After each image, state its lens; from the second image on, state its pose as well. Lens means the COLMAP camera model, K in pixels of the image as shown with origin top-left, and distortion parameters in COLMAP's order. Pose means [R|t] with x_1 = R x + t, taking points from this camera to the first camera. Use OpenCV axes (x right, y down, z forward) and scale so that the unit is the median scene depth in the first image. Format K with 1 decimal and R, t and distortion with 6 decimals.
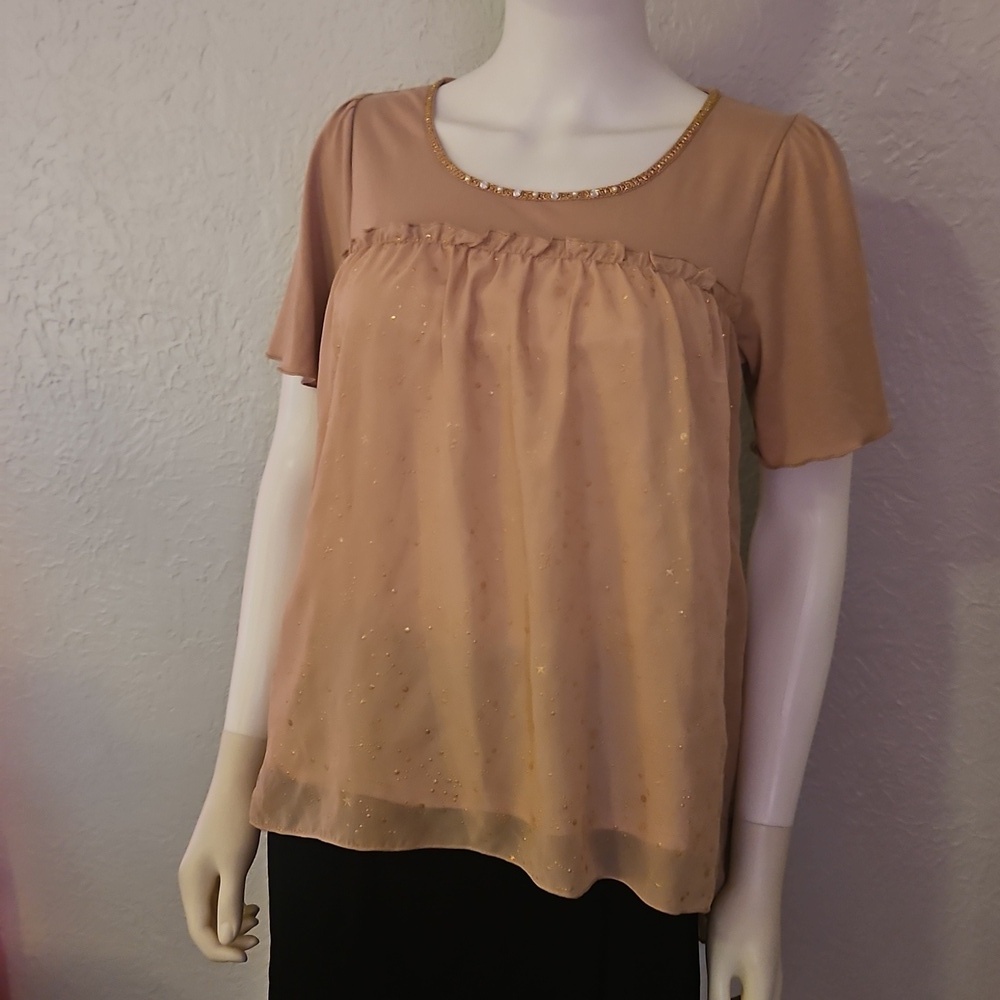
lens RADIAL K [[1451.6, 0, 501.6], [0, 1451.6, 498.6], [0, 0, 1]] dist [0.040806, 0.000000]
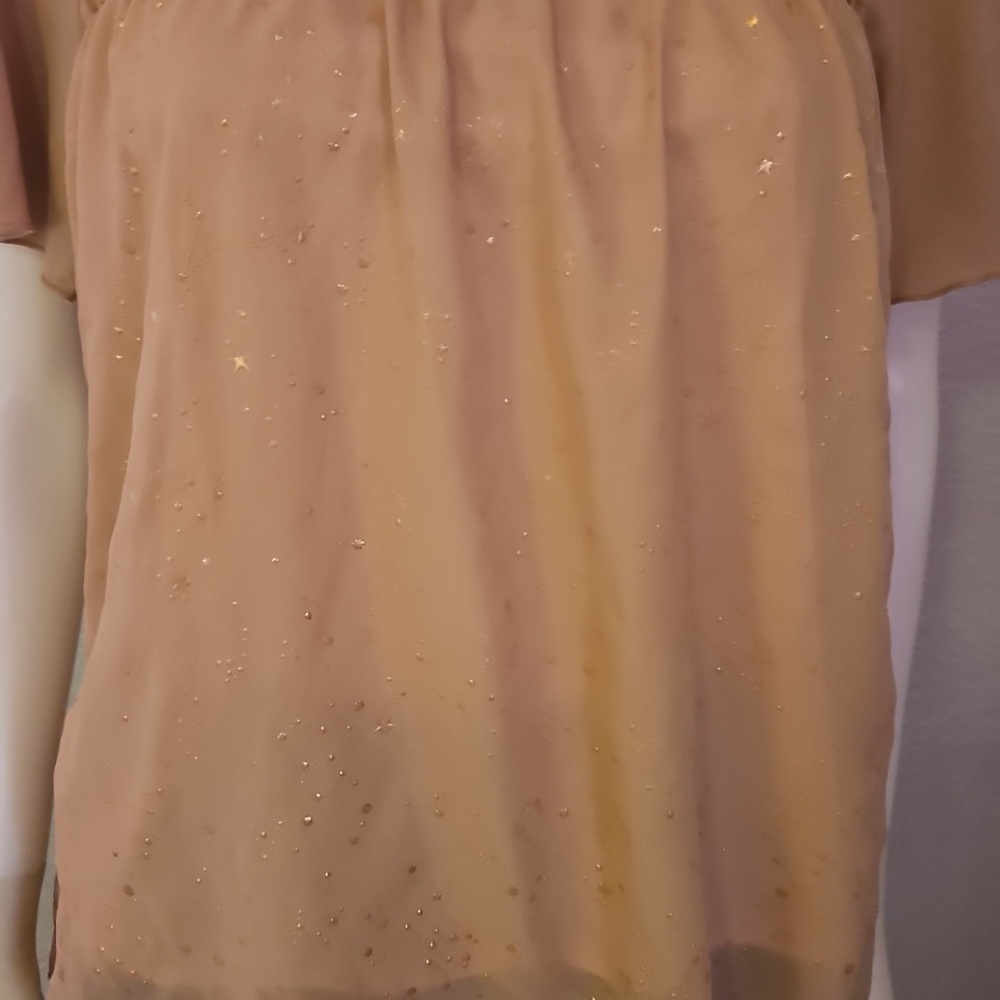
lens RADIAL K [[1451.6, 0, 475.8], [0, 1451.6, 496.4], [0, 0, 1]] dist [0.040806, 0.000000]
pose [[0.937193, -0.166404, 0.306561, -0.150657], [0.112335, 0.976035, 0.186380, -0.067150], [-0.330229, -0.140237, 0.933425, 0.431331]]
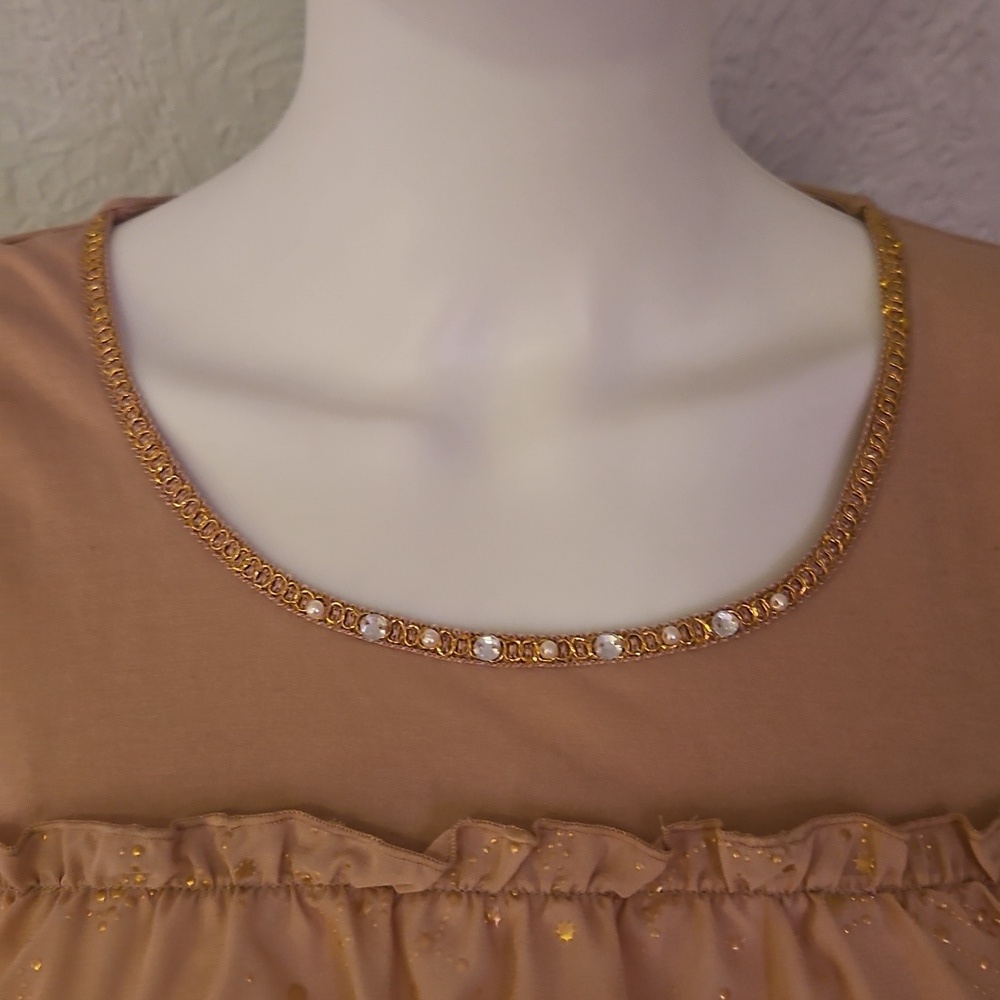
lens RADIAL K [[1451.6, 0, 478.6], [0, 1451.6, 507.3], [0, 0, 1]] dist [0.040806, 0.000000]
pose [[0.942519, -0.166119, 0.289937, -0.067769], [0.125644, 0.980183, 0.153152, -0.248009], [-0.309632, -0.107919, 0.944712, 0.600503]]
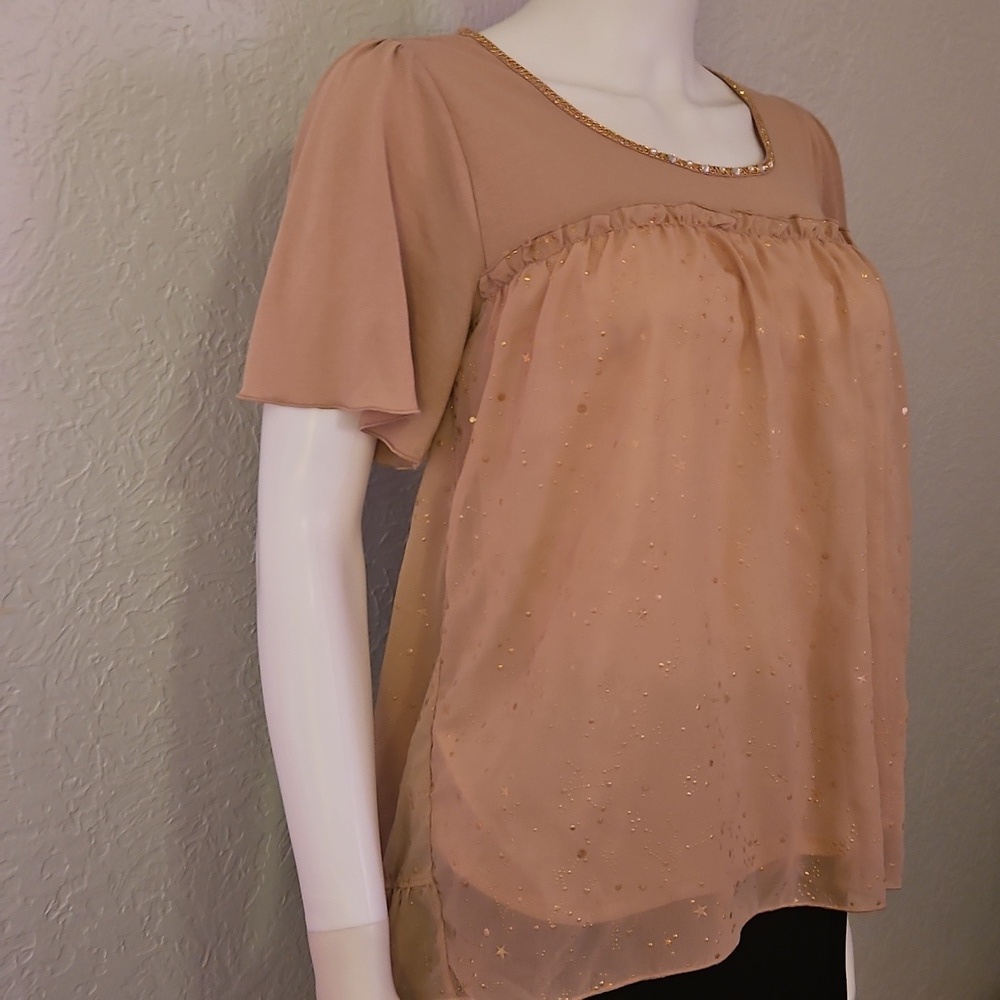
lens RADIAL K [[1451.6, 0, 497.0], [0, 1451.6, 491.3], [0, 0, 1]] dist [0.040806, 0.000000]
pose [[0.578658, -0.161166, 0.799488, -0.685303], [0.169087, 0.982689, 0.075713, -0.090687], [-0.797850, 0.091371, 0.595892, 0.507905]]
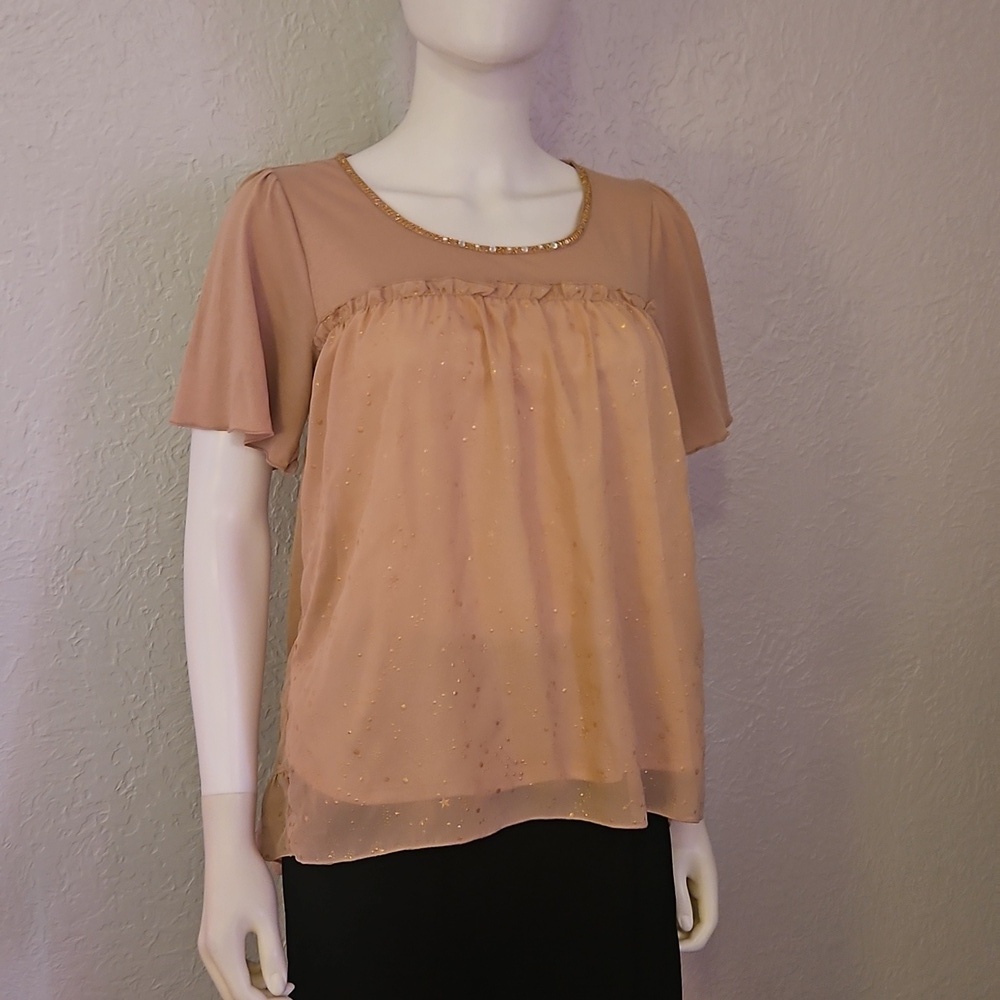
lens RADIAL K [[1451.6, 0, 485.0], [0, 1451.6, 507.1], [0, 0, 1]] dist [0.040806, 0.000000]
pose [[0.821616, -0.139904, 0.552607, -0.572246], [0.164640, 0.986341, 0.004927, -0.010838], [-0.545748, 0.086933, 0.833428, 0.042428]]
